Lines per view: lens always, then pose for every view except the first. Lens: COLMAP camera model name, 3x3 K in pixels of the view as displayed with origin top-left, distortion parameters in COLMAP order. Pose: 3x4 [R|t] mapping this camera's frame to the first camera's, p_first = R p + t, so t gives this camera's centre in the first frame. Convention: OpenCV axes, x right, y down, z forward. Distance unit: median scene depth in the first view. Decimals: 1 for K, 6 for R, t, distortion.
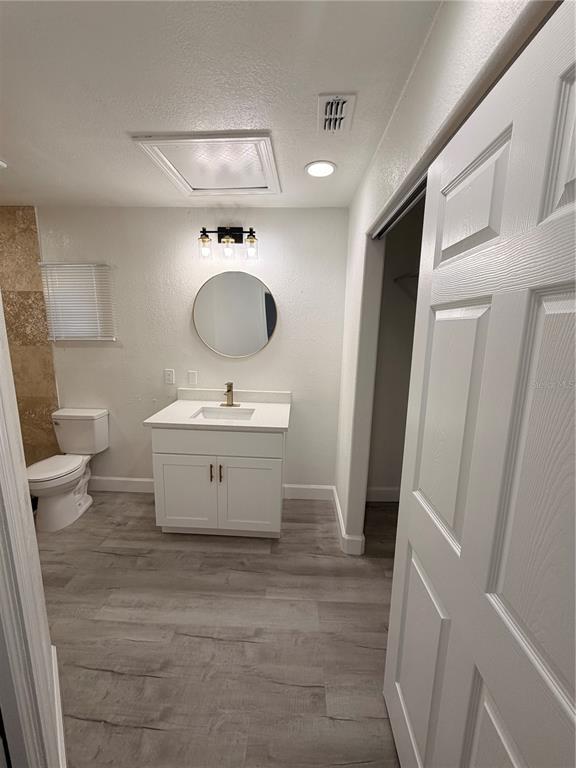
lens RADIAL K [[306.5, 0, 288.0], [0, 306.5, 384.0], [0, 0, 1]] dist [0.003139, 0.000449]
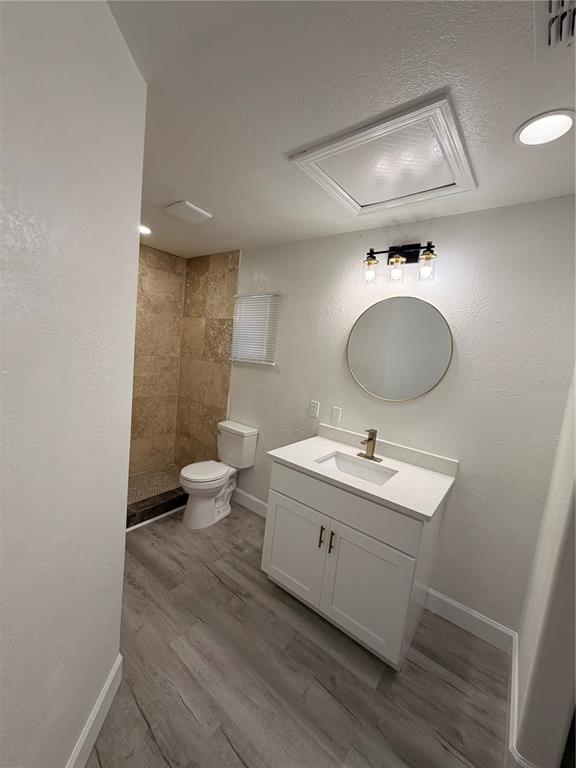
lens RADIAL K [[306.5, 0, 288.0], [0, 306.5, 384.0], [0, 0, 1]] dist [0.003139, 0.000449]
pose [[0.810911, 0.129722, -0.570609, 0.076171], [-0.191910, 0.980143, -0.049904, -0.040011], [0.552805, 0.149973, 0.819704, 0.196562]]
